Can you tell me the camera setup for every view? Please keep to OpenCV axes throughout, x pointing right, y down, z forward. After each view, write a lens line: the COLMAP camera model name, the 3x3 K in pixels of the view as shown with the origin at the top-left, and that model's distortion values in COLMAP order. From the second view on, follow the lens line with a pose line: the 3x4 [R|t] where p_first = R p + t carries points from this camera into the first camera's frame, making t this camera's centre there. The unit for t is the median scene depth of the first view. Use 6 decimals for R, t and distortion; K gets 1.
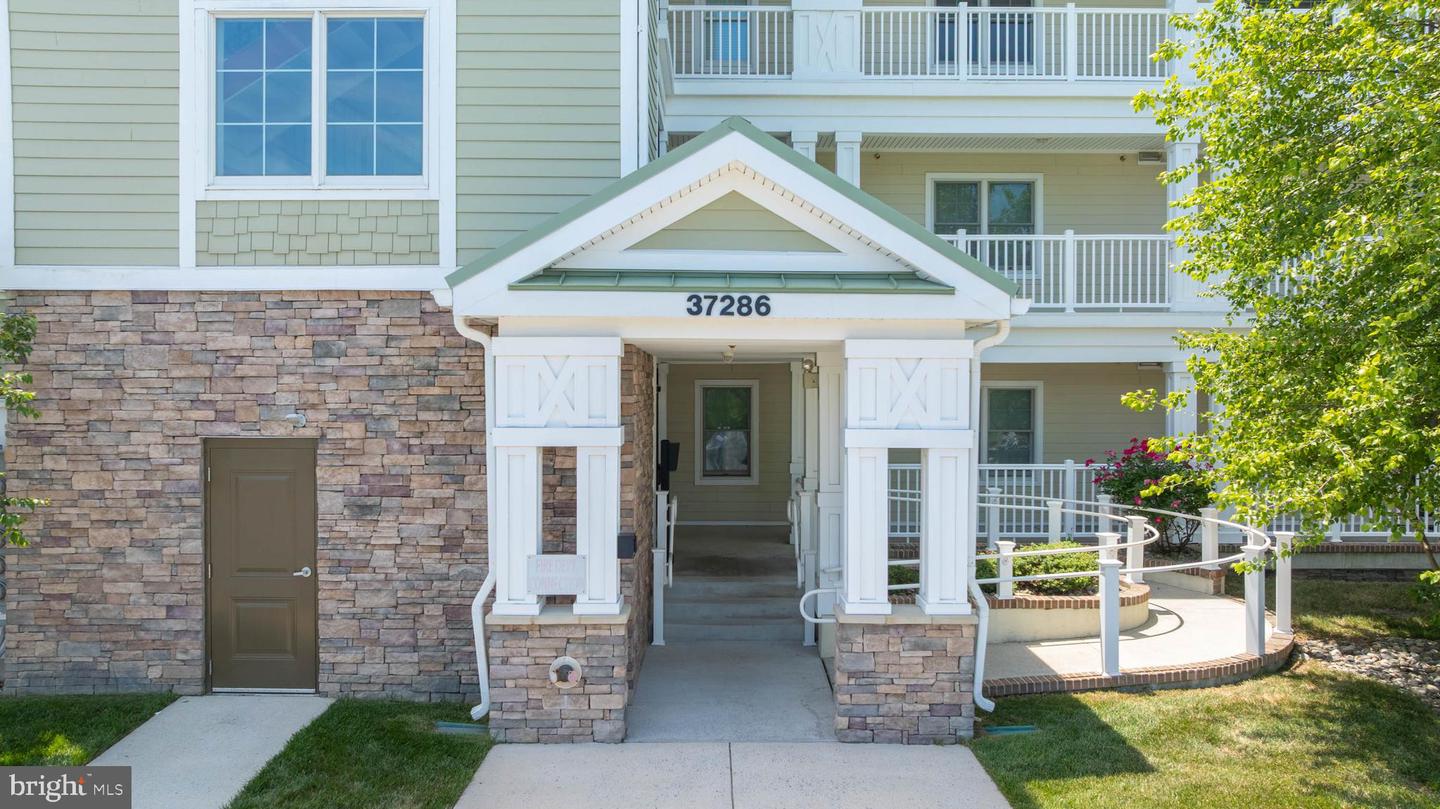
lens RADIAL K [[1018.5, 0, 720.0], [0, 1018.5, 404.5], [0, 0, 1]] dist [-0.022511, 0.003701]
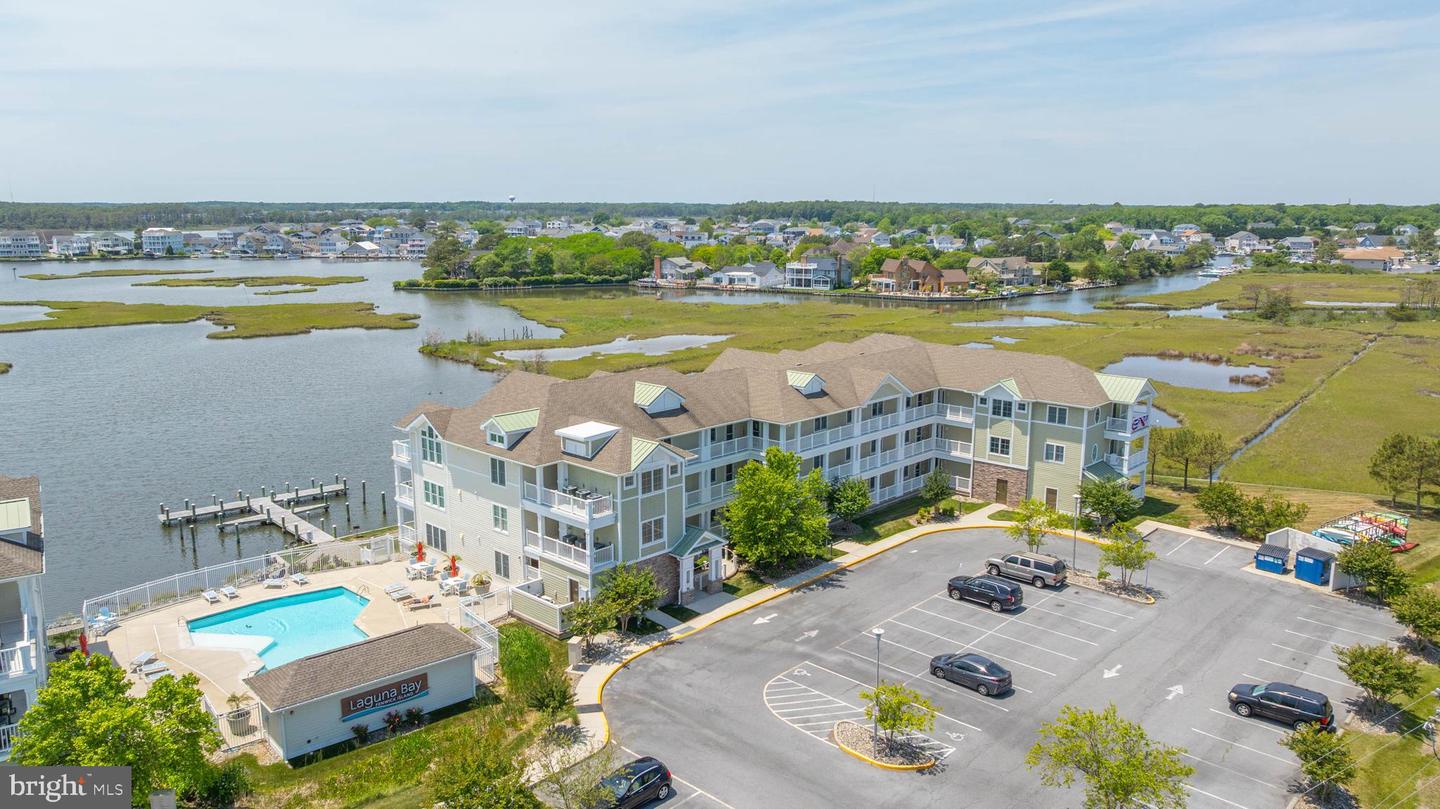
lens RADIAL K [[1018.5, 0, 720.0], [0, 1018.5, 404.5], [0, 0, 1]] dist [-0.022511, 0.003701]
pose [[0.685894, -0.139815, 0.714144, -5.140064], [0.006754, 0.982550, 0.185877, -2.541042], [-0.727670, -0.122668, 0.674869, -4.147410]]
